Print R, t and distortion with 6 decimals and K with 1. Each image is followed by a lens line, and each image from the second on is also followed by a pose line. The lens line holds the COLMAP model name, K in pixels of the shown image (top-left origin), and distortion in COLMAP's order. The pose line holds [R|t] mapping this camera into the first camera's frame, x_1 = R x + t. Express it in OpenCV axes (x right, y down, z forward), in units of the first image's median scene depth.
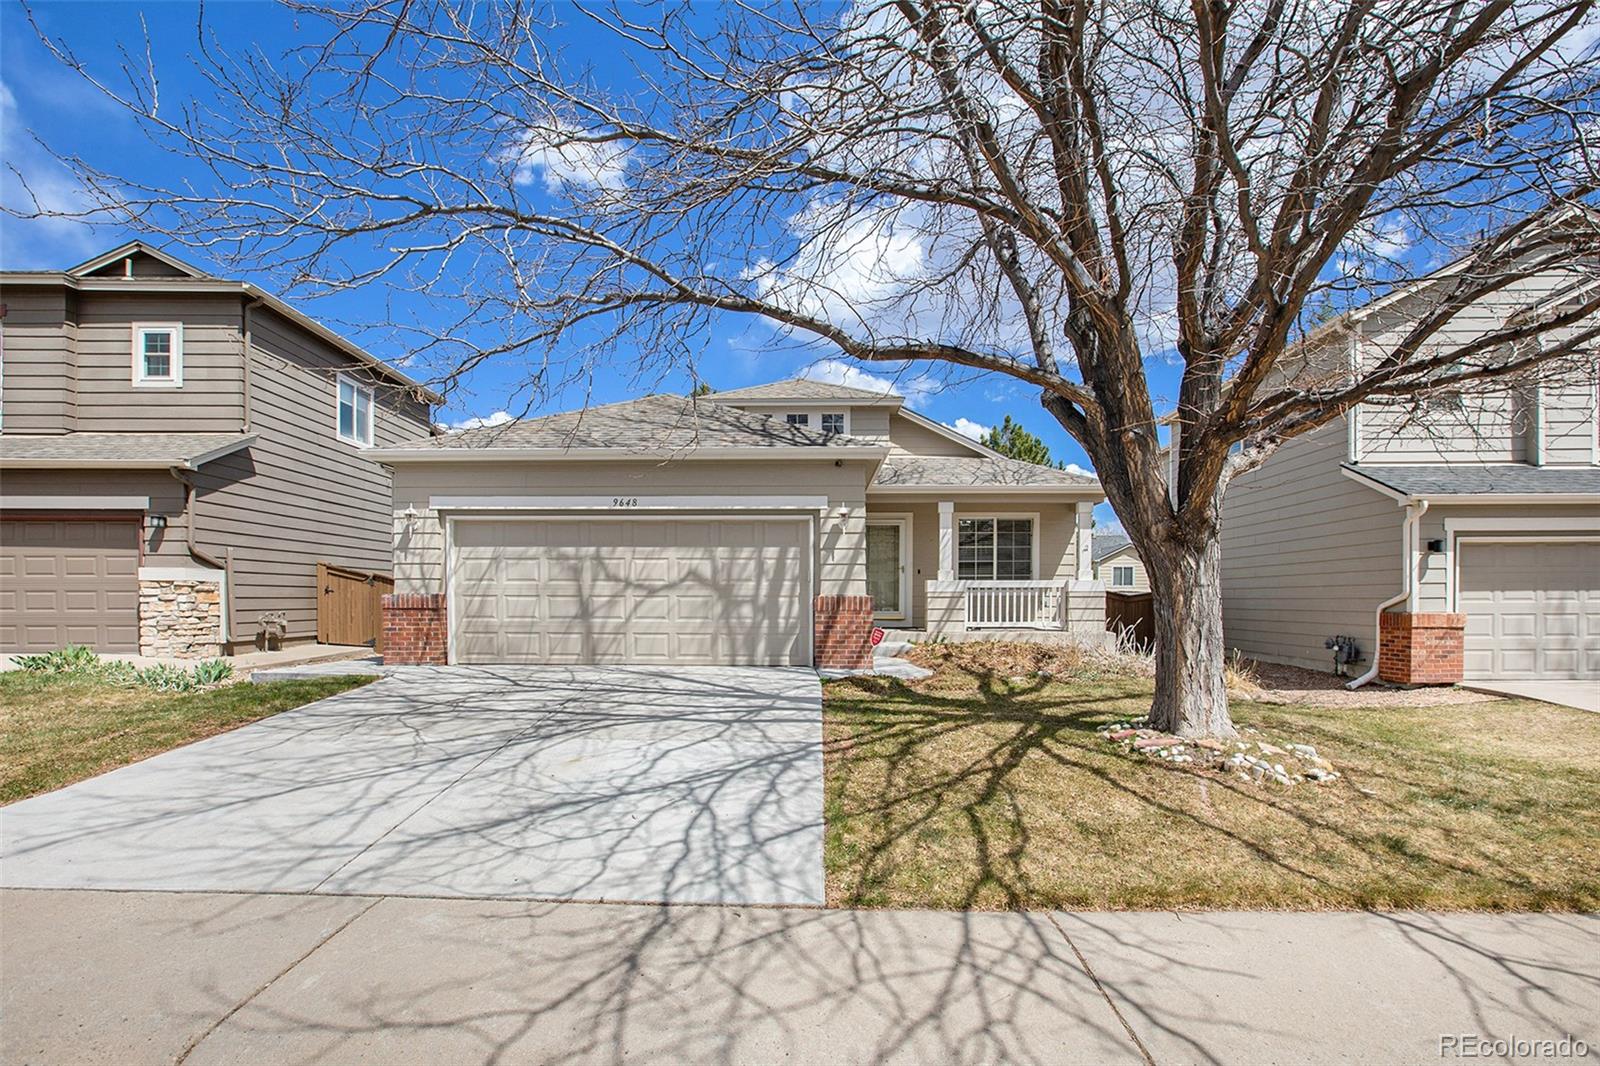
lens RADIAL K [[735.9, 0, 796.0], [0, 735.9, 522.2], [0, 0, 1]] dist [-0.049029, 0.016891]
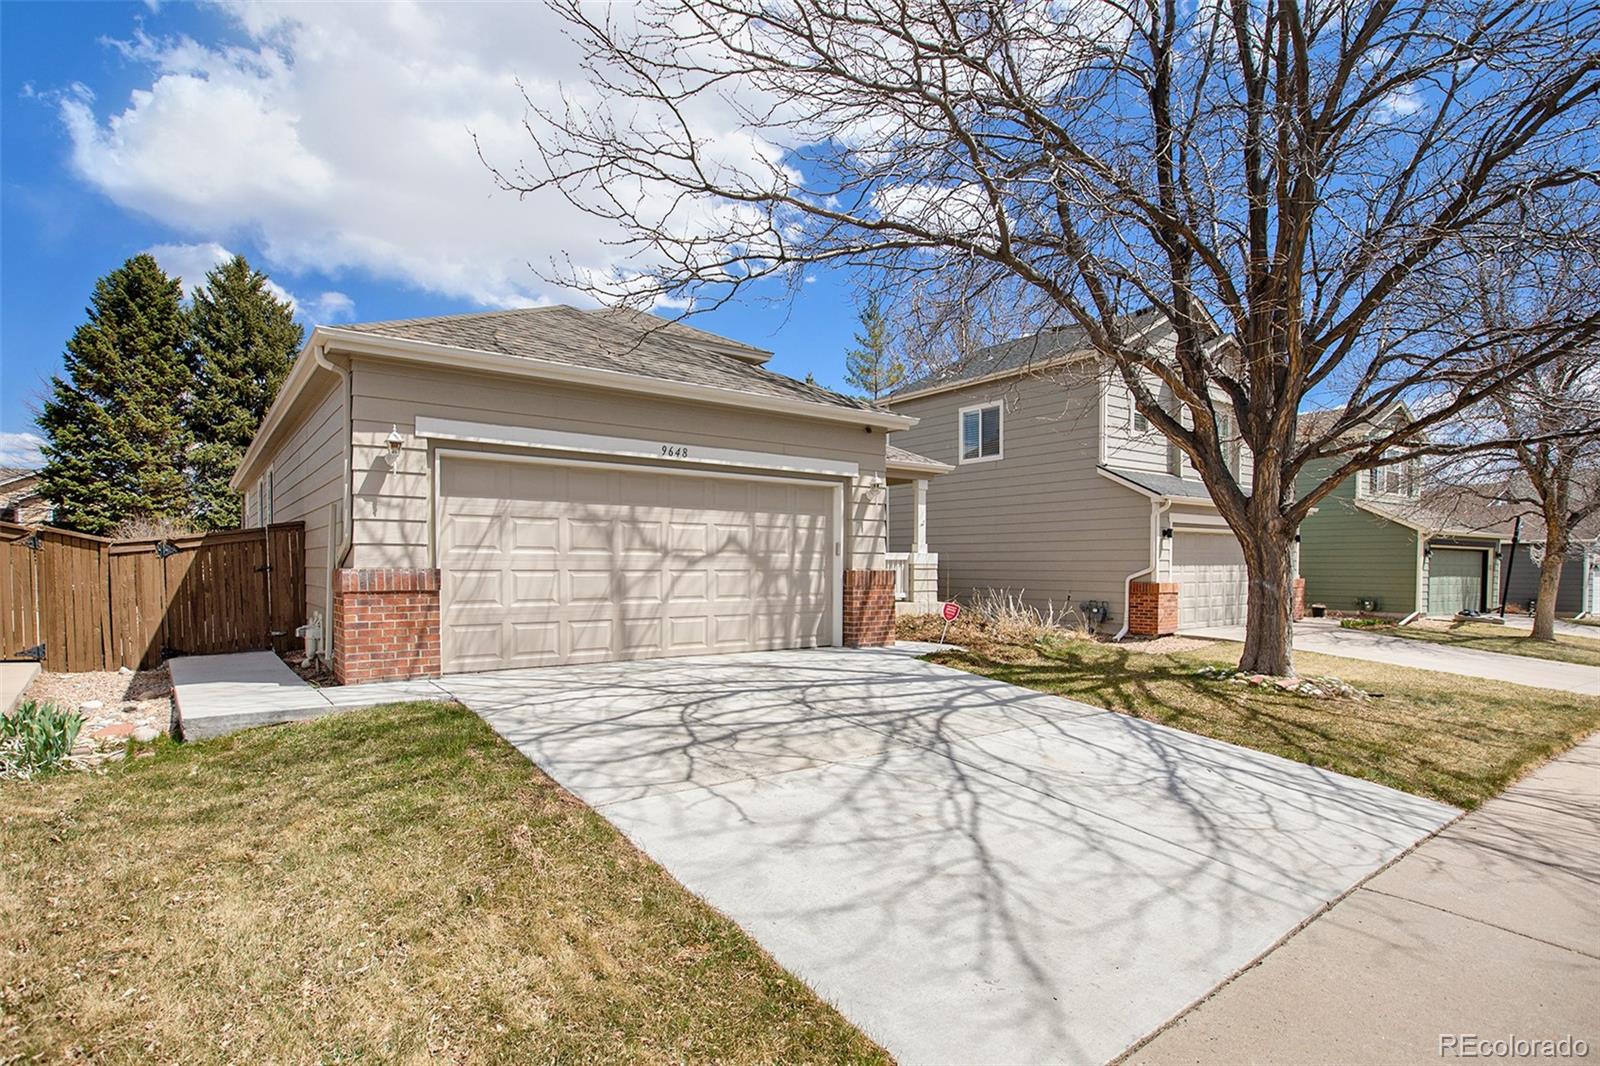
lens RADIAL K [[837.6, 0, 801.3], [0, 837.6, 490.3], [0, 0, 1]] dist [-0.040913, 0.027728]
pose [[0.779981, 0.057927, 0.623116, -0.682890], [-0.069336, 0.997576, -0.005947, 0.010371], [-0.621950, -0.038566, 0.782107, 0.211879]]
